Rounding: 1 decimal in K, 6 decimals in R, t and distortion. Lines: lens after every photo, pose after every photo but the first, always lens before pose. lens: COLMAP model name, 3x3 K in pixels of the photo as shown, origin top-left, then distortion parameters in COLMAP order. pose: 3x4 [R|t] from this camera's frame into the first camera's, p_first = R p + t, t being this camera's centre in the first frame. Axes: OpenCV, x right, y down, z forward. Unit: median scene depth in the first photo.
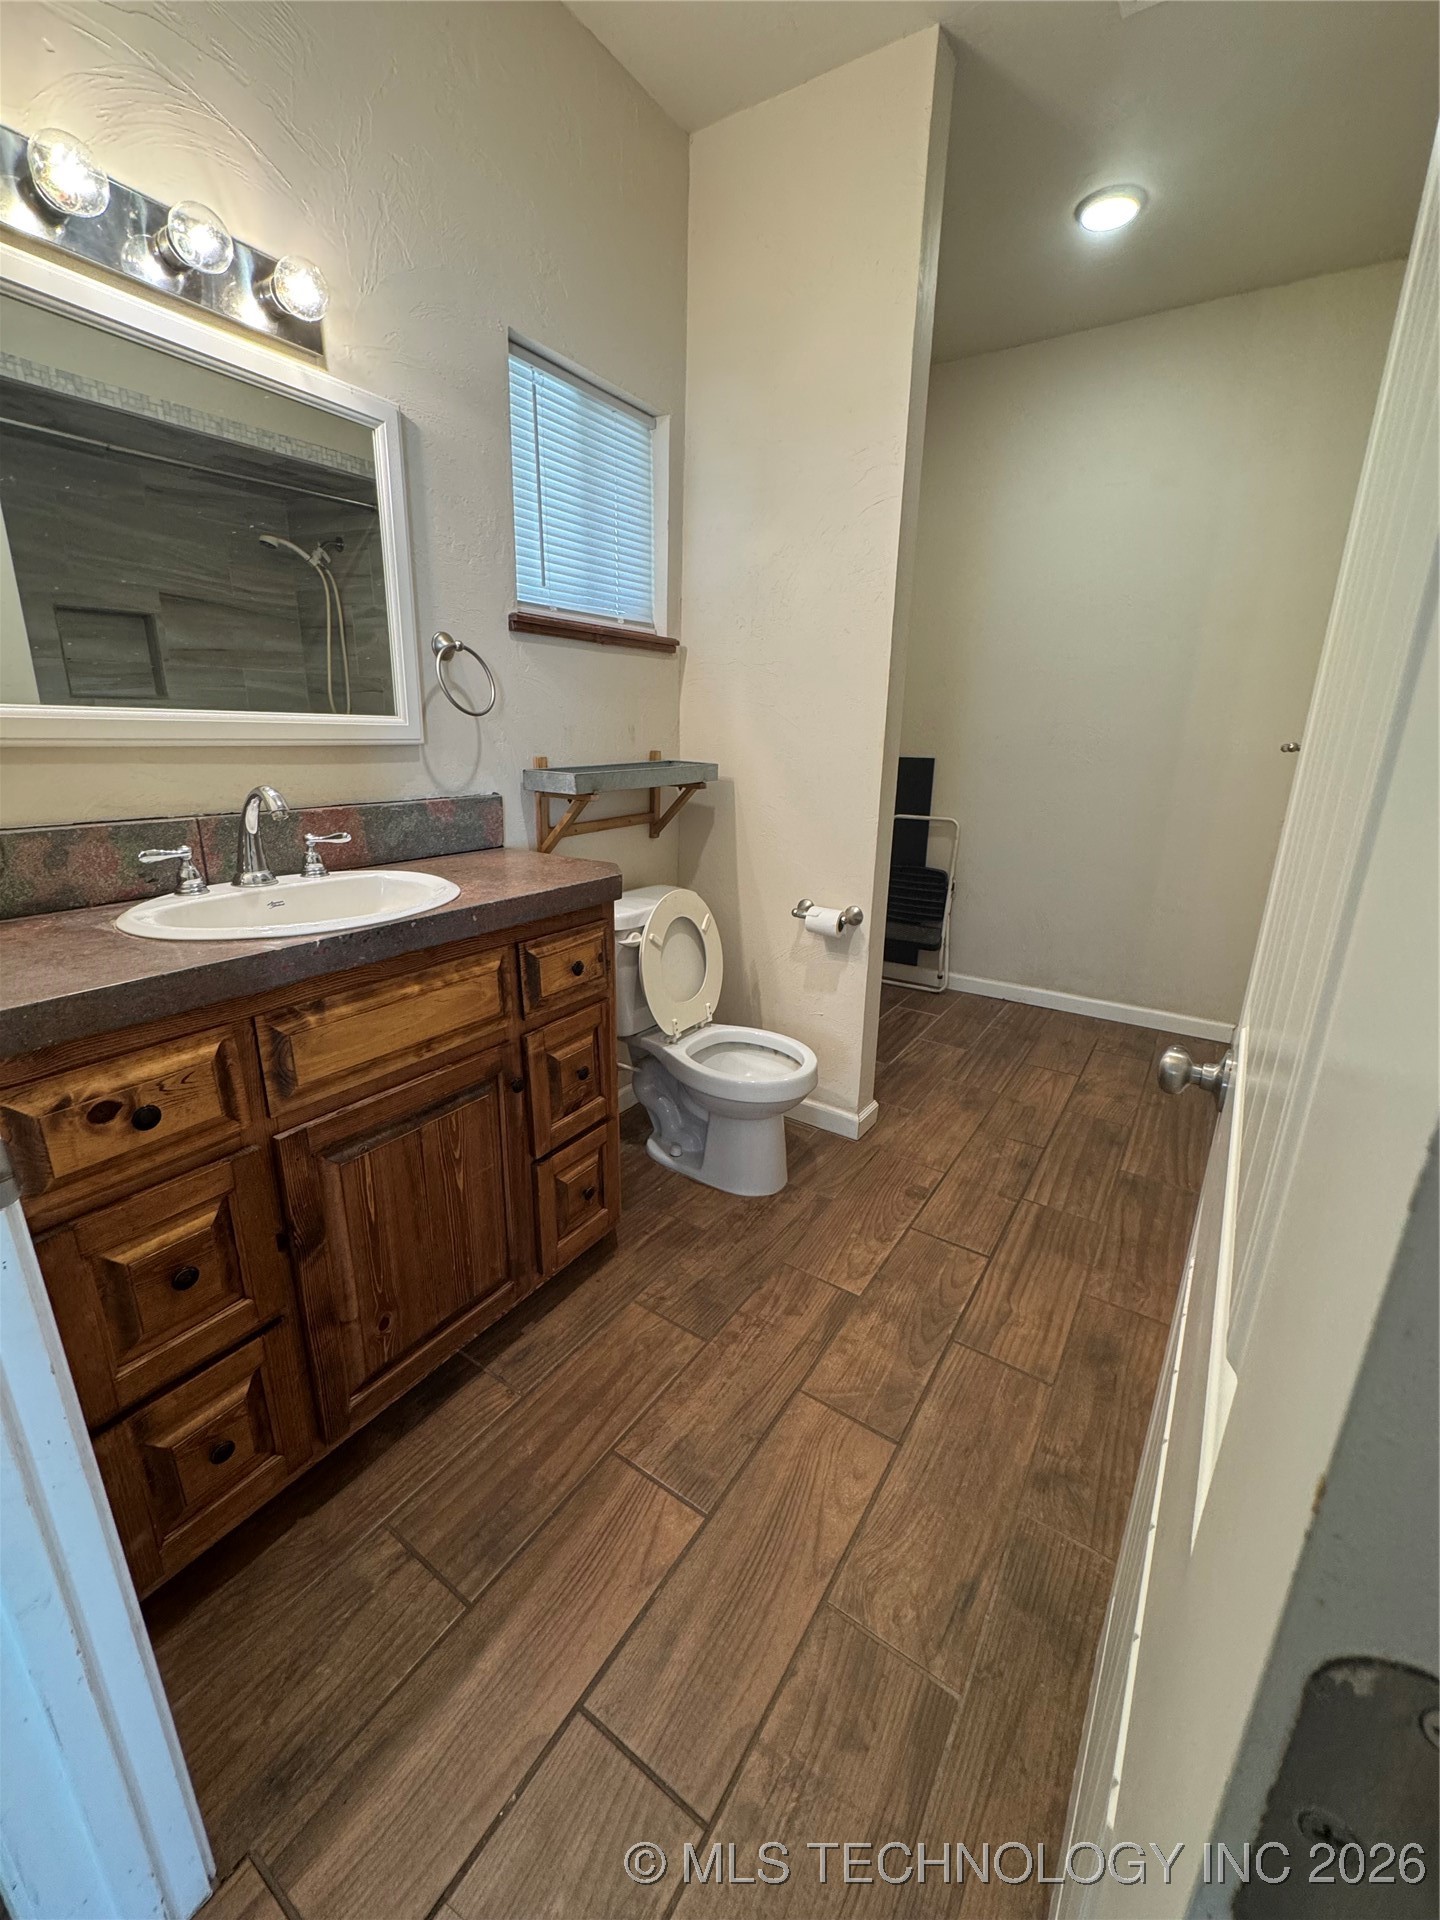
lens RADIAL K [[768.7, 0, 716.3], [0, 768.7, 956.4], [0, 0, 1]] dist [-0.009176, -0.000180]
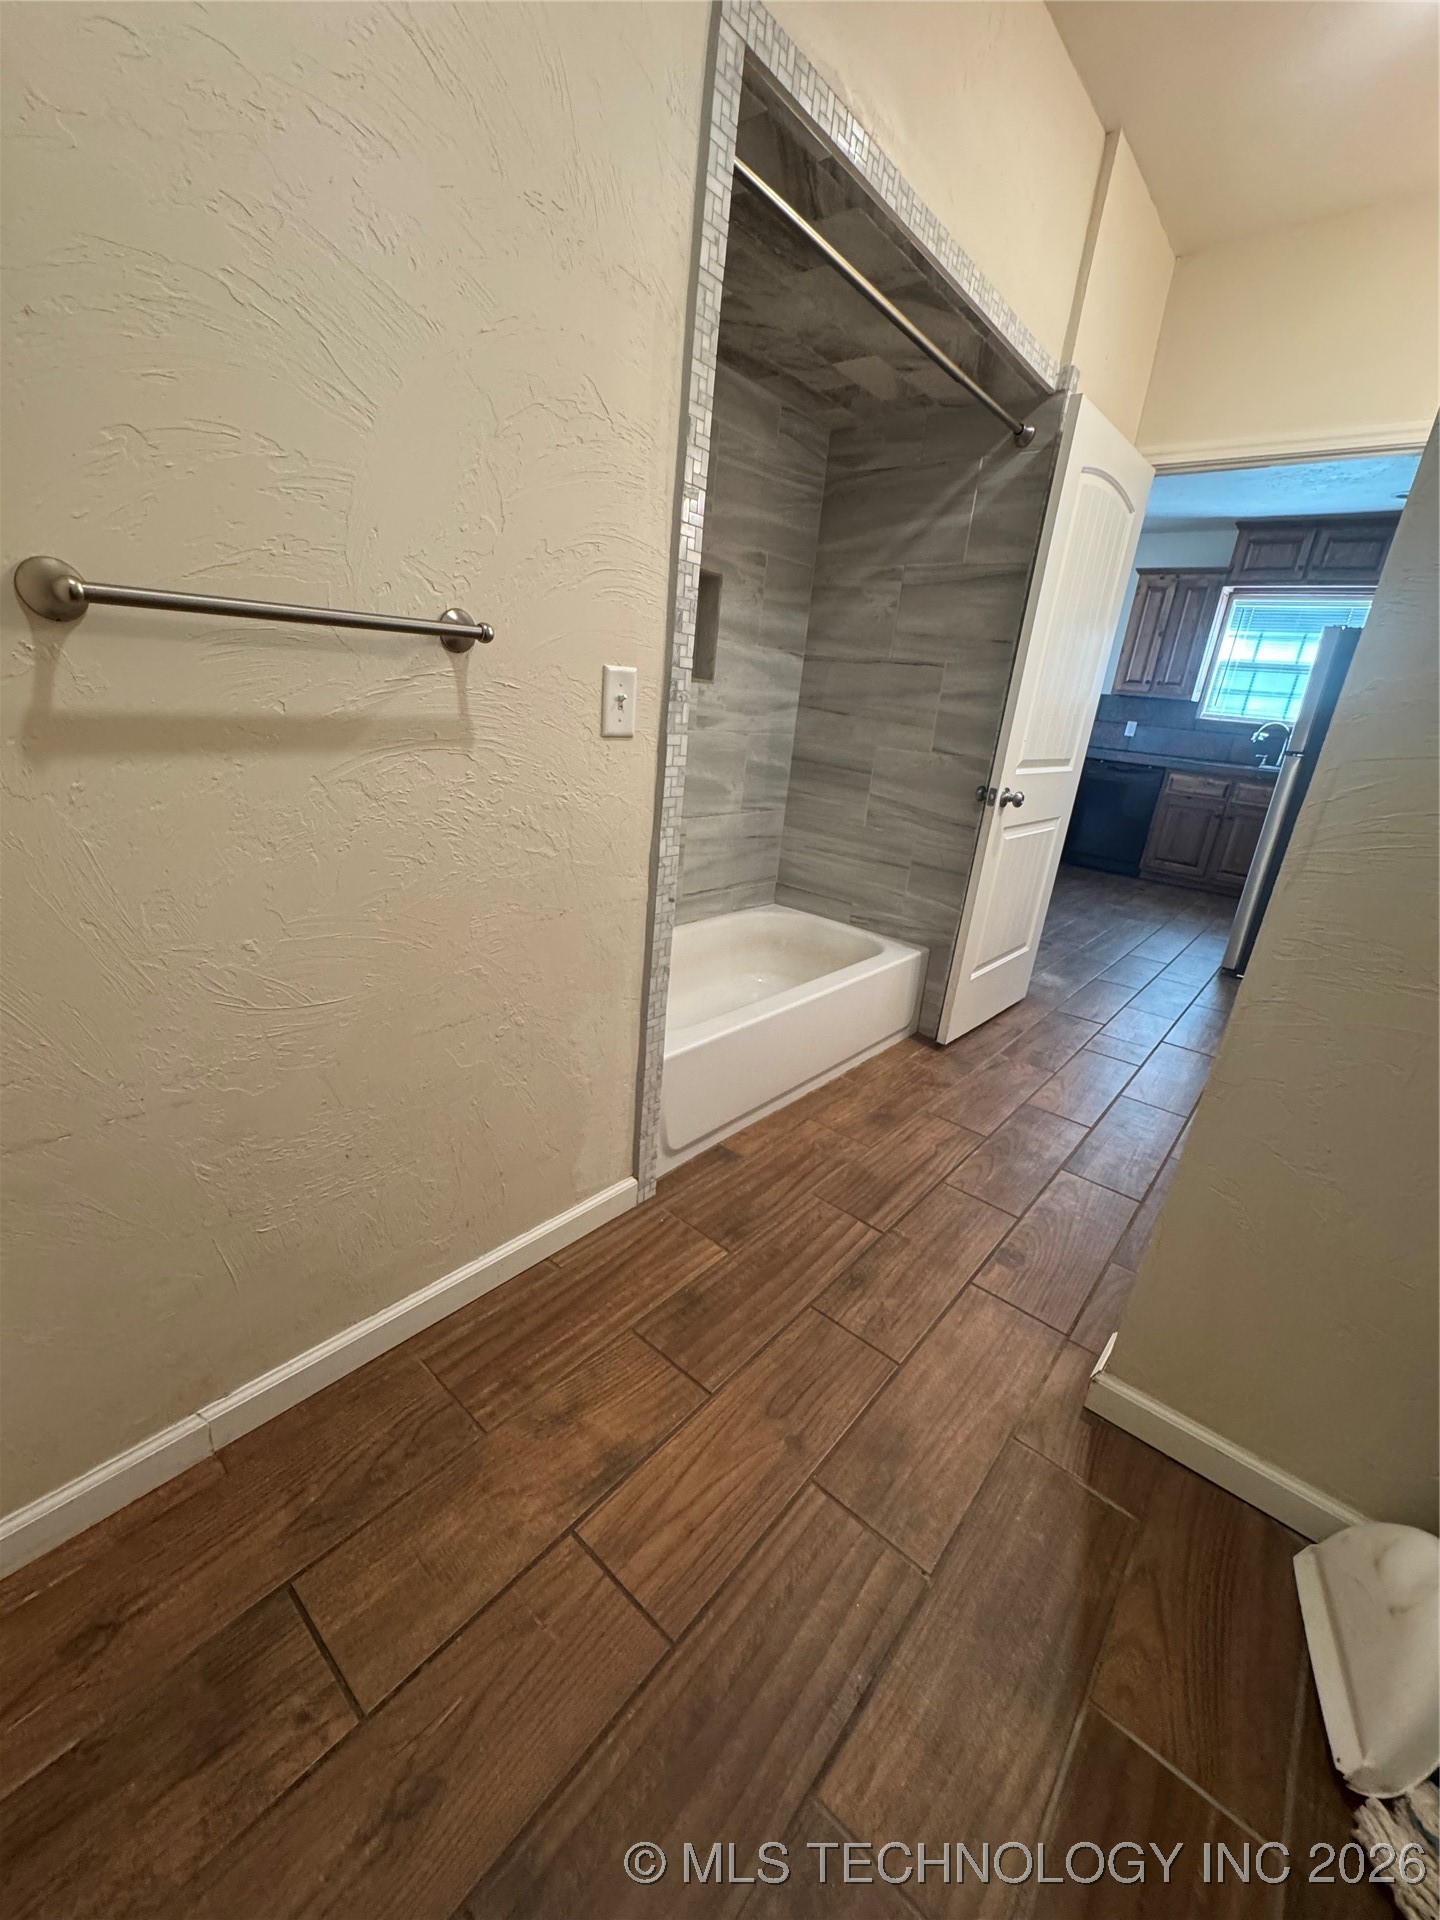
lens RADIAL K [[768.7, 0, 715.2], [0, 768.7, 960.0], [0, 0, 1]] dist [-0.009176, -0.000180]
pose [[-0.987011, -0.138224, 0.081873, 0.586492], [-0.063110, 0.802263, 0.593625, -0.440916], [-0.147737, 0.580747, -0.800566, 1.619331]]
